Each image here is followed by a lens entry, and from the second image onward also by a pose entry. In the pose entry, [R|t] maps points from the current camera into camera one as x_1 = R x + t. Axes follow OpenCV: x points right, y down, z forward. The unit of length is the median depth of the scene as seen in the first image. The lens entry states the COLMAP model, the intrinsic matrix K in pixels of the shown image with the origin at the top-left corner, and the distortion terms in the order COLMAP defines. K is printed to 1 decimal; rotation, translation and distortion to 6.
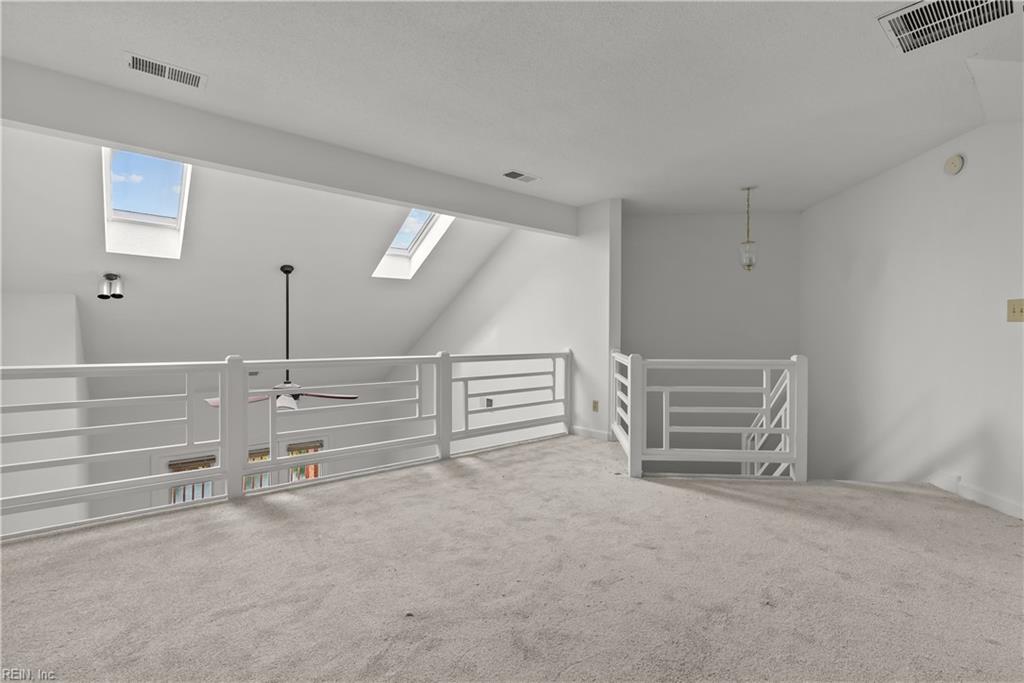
lens RADIAL K [[465.6, 0, 513.4], [0, 465.6, 340.4], [0, 0, 1]] dist [-0.012718, 0.003659]
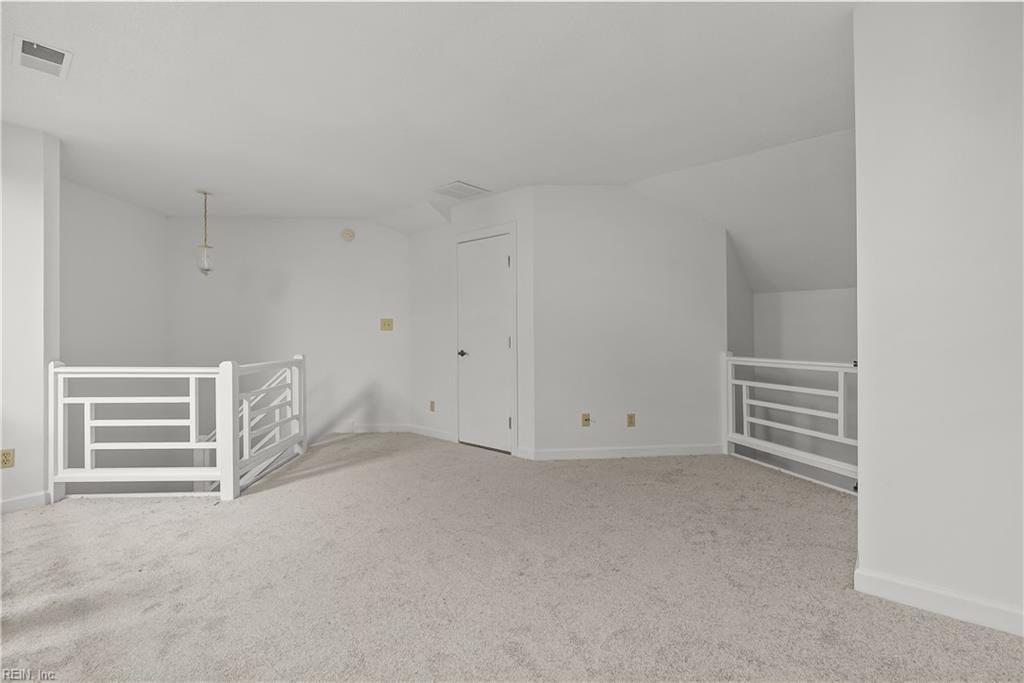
lens RADIAL K [[465.6, 0, 513.1], [0, 465.6, 337.9], [0, 0, 1]] dist [-0.012718, 0.003659]
pose [[-0.150748, -0.006538, 0.988551, -0.762811], [0.016342, 0.999825, 0.009105, -0.015861], [-0.988437, 0.017527, -0.150614, 0.645623]]
